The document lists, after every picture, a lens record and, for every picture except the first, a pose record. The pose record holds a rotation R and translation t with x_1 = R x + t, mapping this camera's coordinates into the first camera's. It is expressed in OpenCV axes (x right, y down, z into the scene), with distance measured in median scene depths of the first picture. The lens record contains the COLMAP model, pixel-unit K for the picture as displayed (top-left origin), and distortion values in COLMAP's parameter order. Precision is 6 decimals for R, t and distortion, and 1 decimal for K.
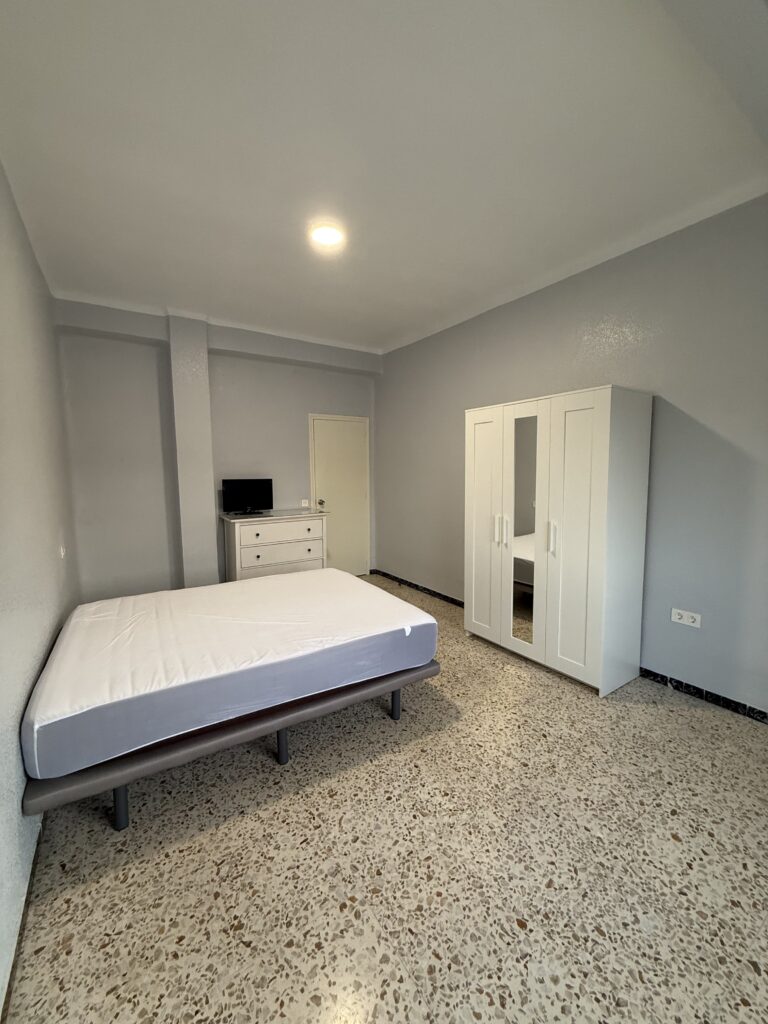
lens RADIAL K [[407.8, 0, 384.4], [0, 407.8, 508.6], [0, 0, 1]] dist [-0.000018, -0.000025]
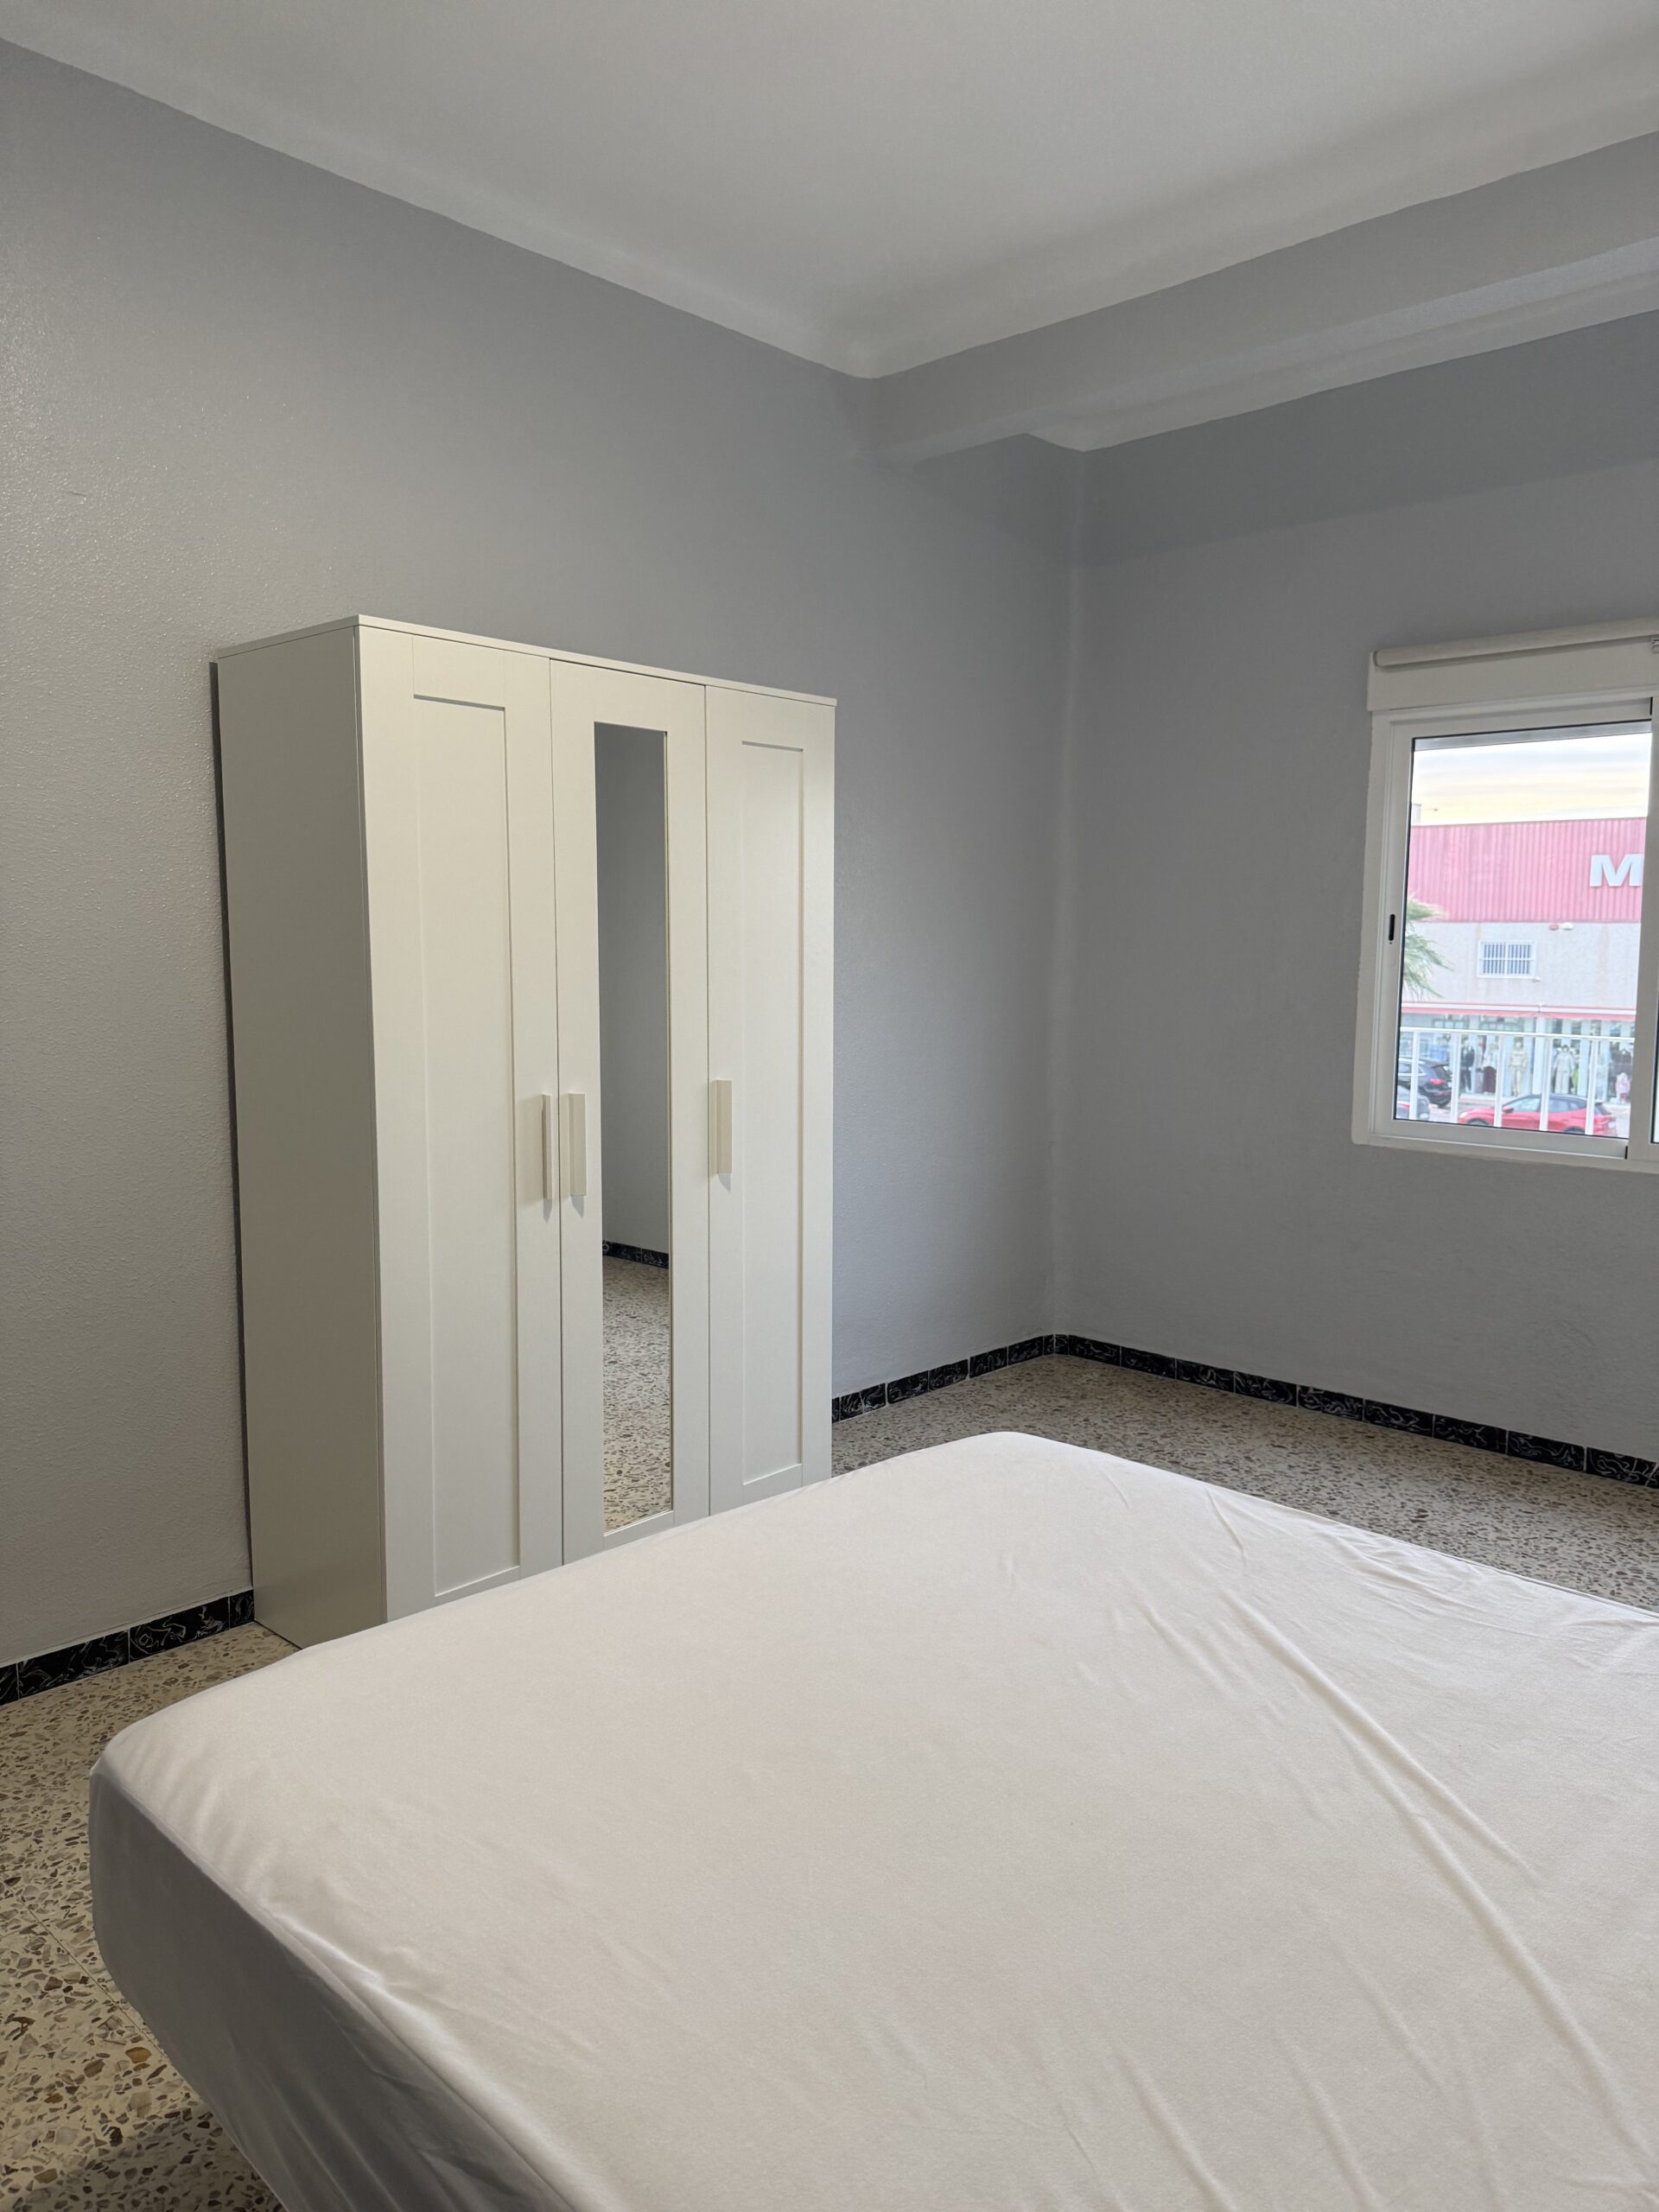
lens RADIAL K [[1554.5, 0, 822.8], [0, 1554.5, 1101.4], [0, 0, 1]] dist [-0.001149, 0.001492]
pose [[-0.234252, -0.095810, 0.967443, -0.861164], [0.090556, 0.988655, 0.119838, -0.101727], [-0.967949, 0.115680, -0.222918, 1.338804]]
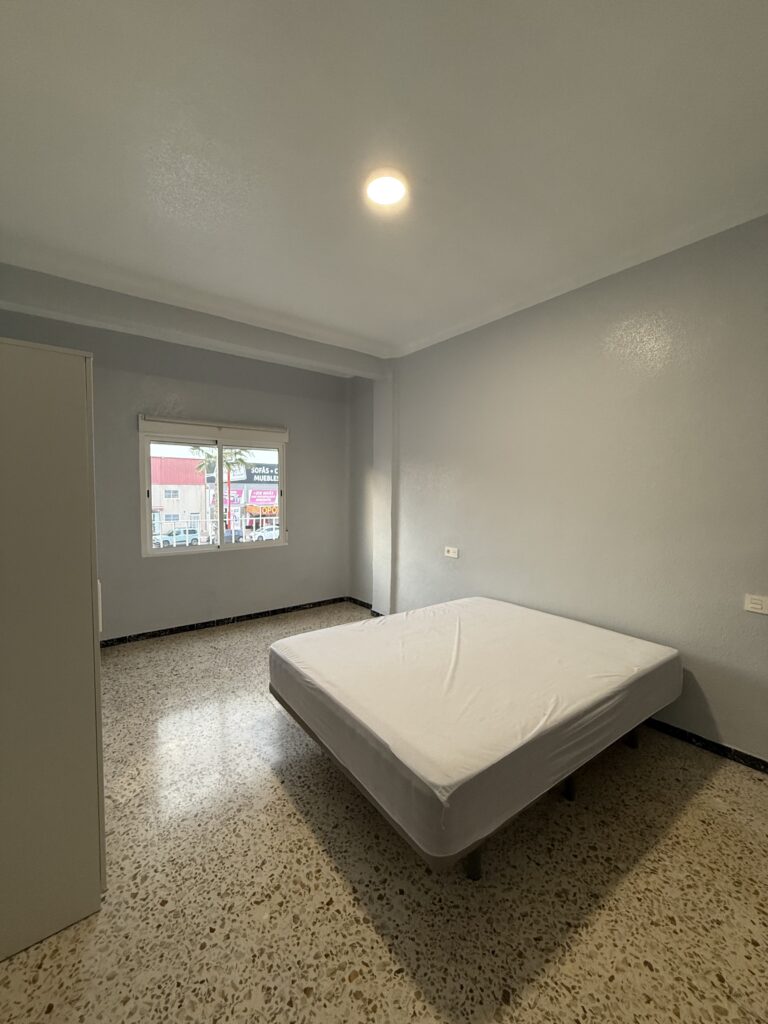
lens RADIAL K [[407.8, 0, 379.3], [0, 407.8, 513.7], [0, 0, 1]] dist [-0.000018, -0.000025]
pose [[-0.997751, 0.013682, -0.065615, -0.078439], [0.003419, 0.988058, 0.154044, -0.193786], [0.066939, 0.153473, -0.985883, 1.954932]]
